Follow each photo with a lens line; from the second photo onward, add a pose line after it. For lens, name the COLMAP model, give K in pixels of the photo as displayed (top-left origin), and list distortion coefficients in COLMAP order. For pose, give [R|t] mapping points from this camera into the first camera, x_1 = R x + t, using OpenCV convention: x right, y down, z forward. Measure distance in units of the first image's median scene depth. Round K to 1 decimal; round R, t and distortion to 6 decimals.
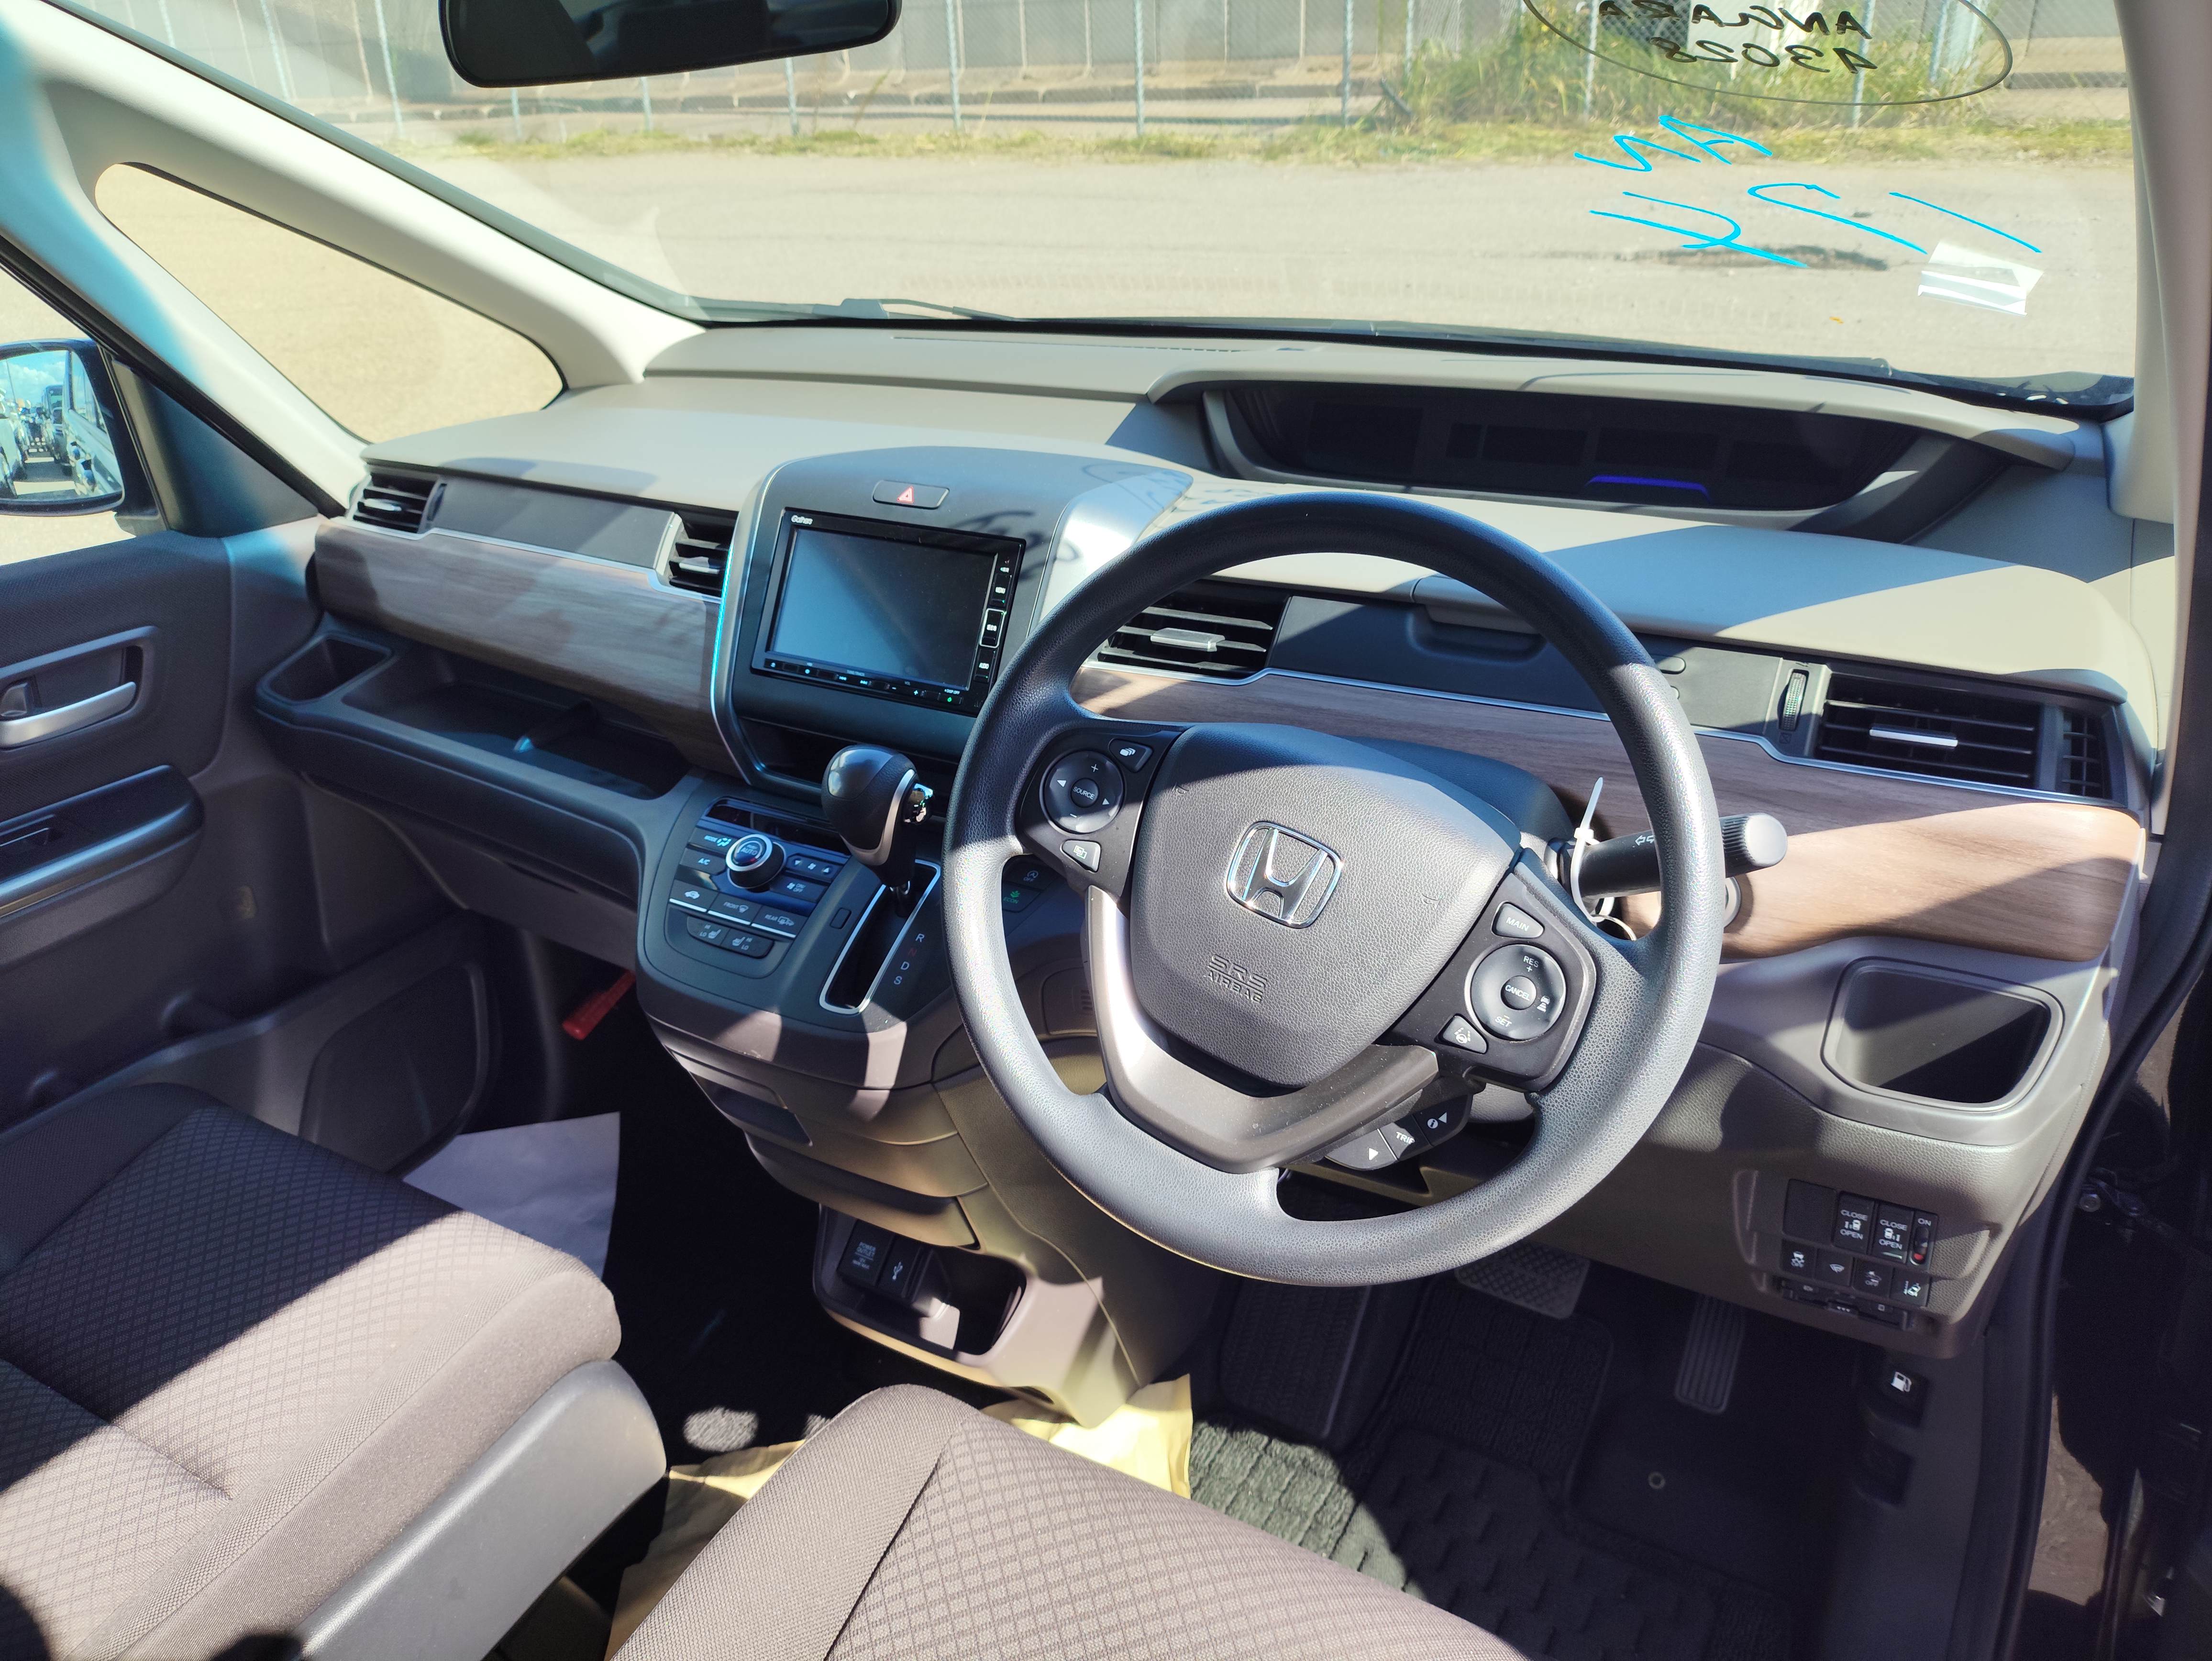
lens RADIAL K [[1651.2, 0, 1106.0], [0, 1651.2, 830.5], [0, 0, 1]] dist [0.058252, -0.088697]
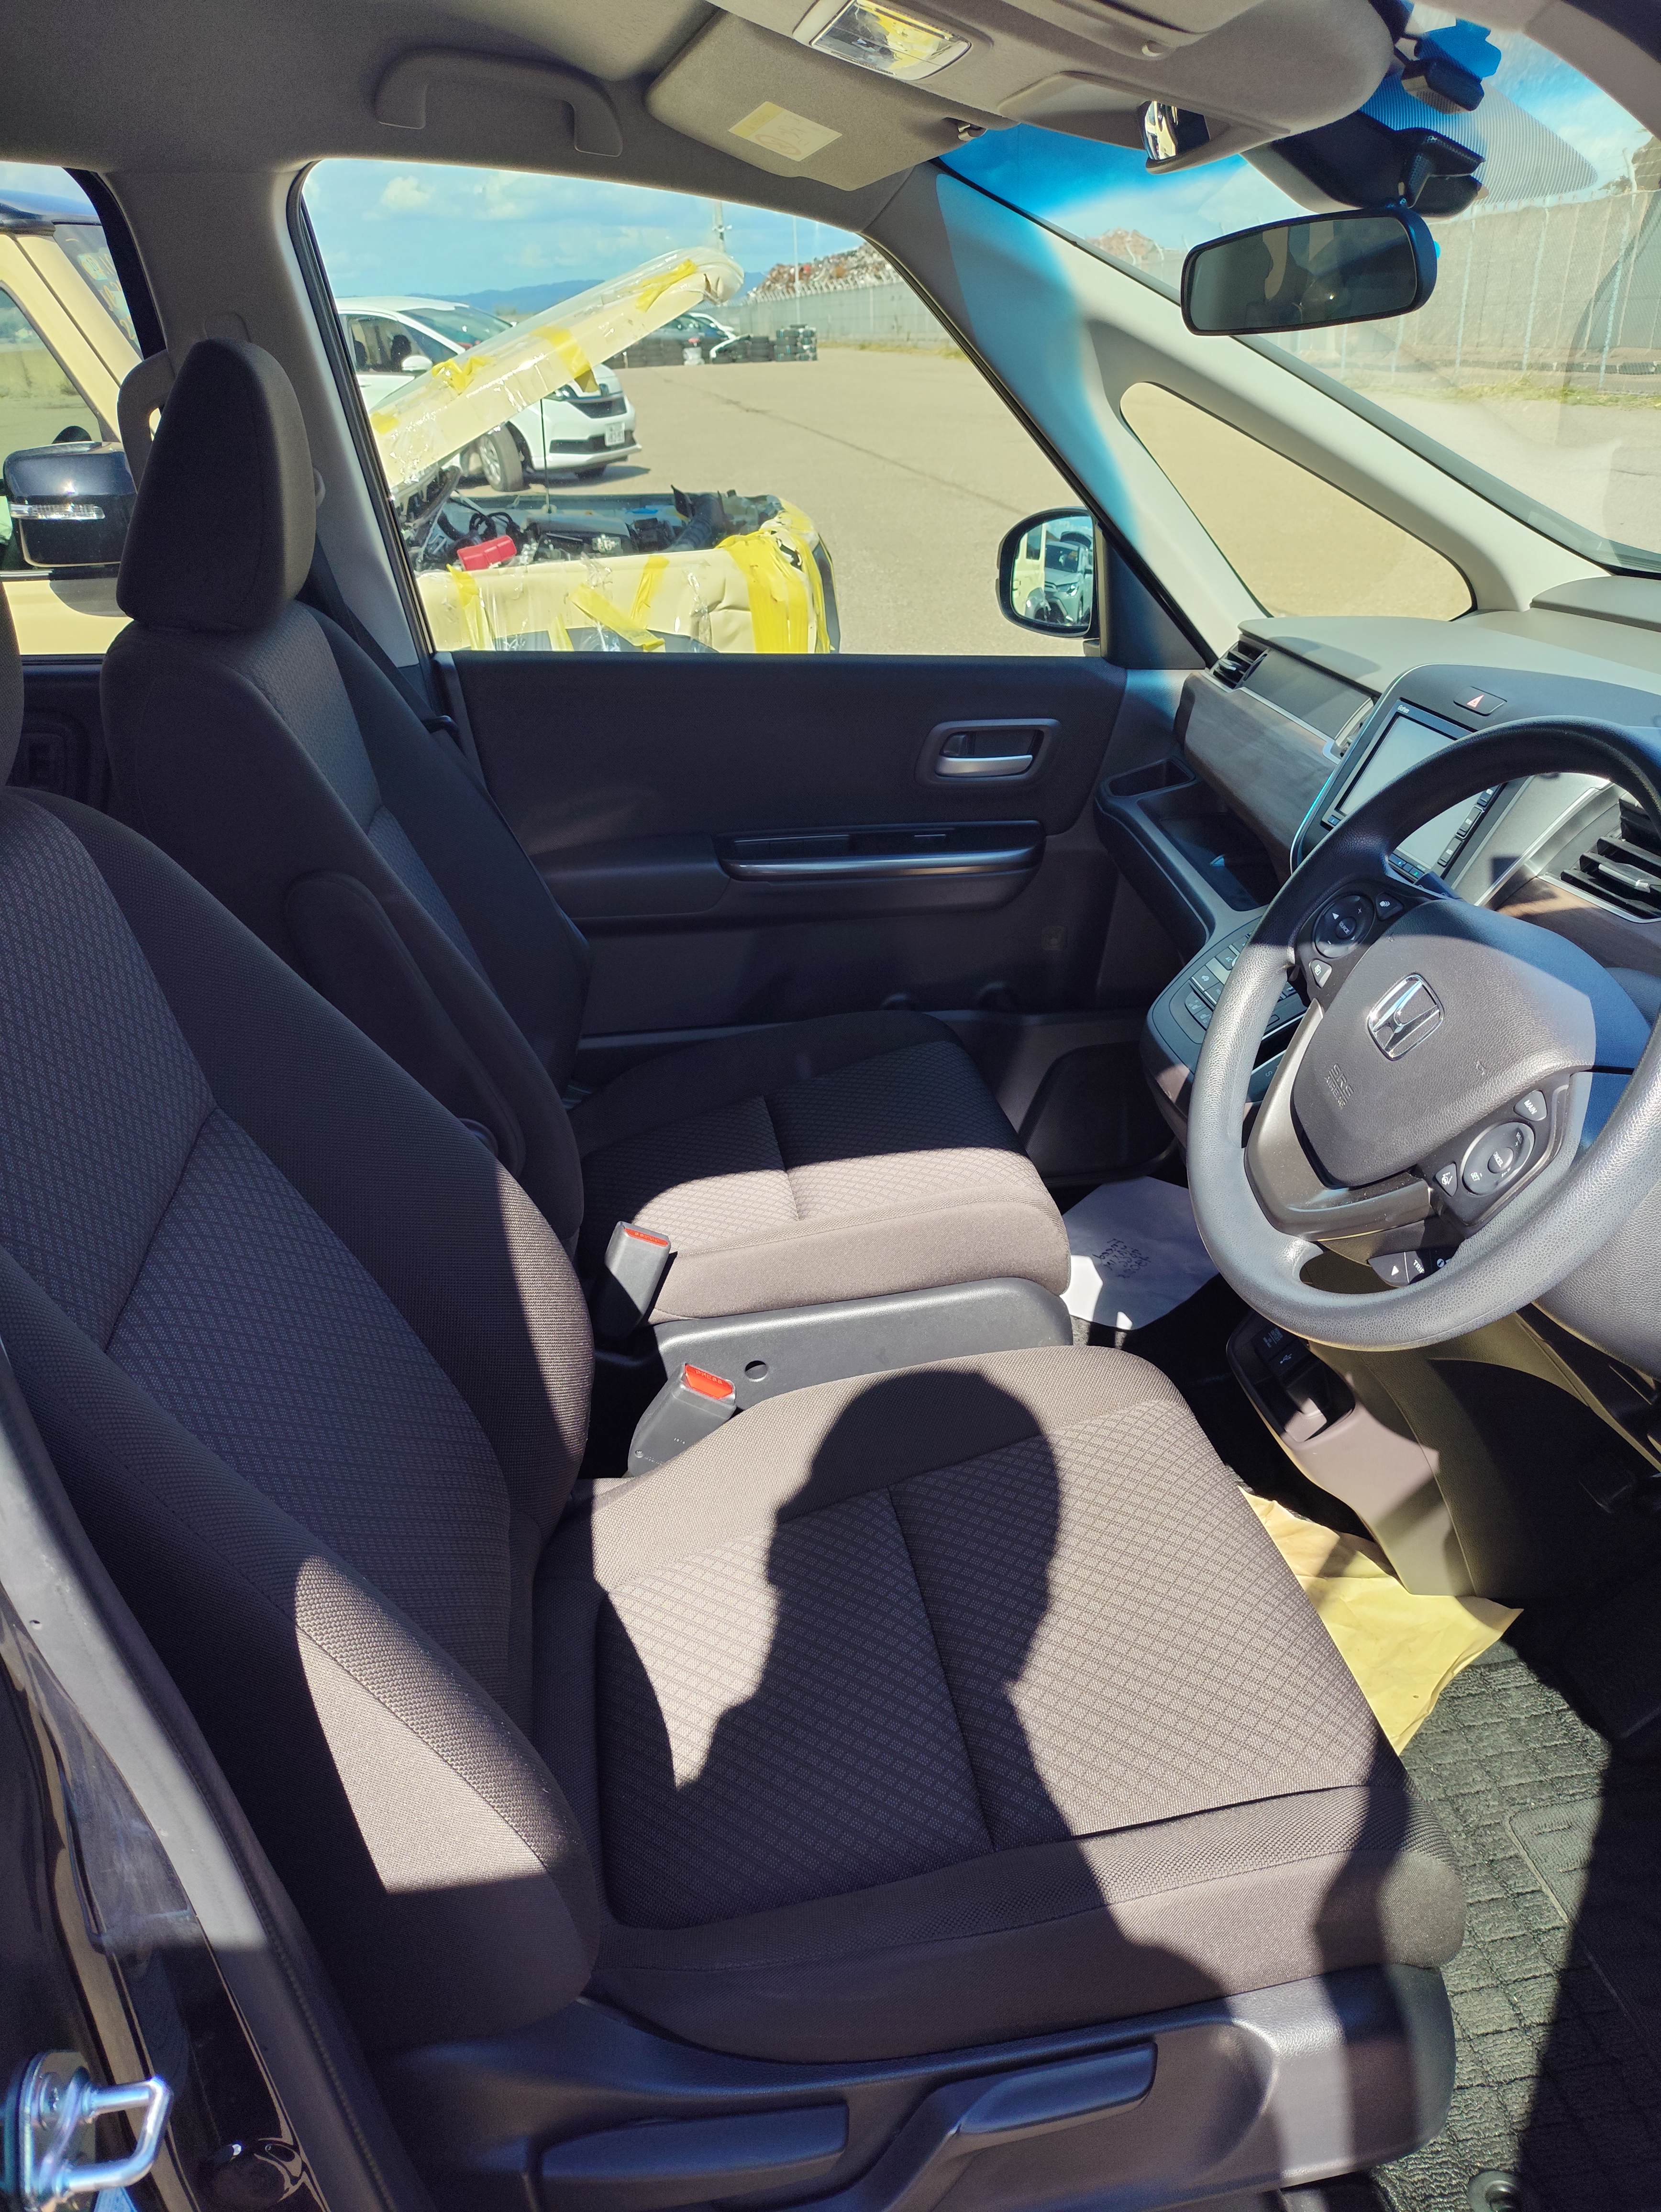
lens RADIAL K [[1605.2, 0, 827.2], [0, 1605.2, 1200.2], [0, 0, 1]] dist [-0.003184, -0.007112]
pose [[0.622637, 0.392747, -0.676811, 0.390222], [-0.341593, 0.914579, 0.216471, 0.022483], [0.704015, 0.096411, 0.703610, -0.056711]]
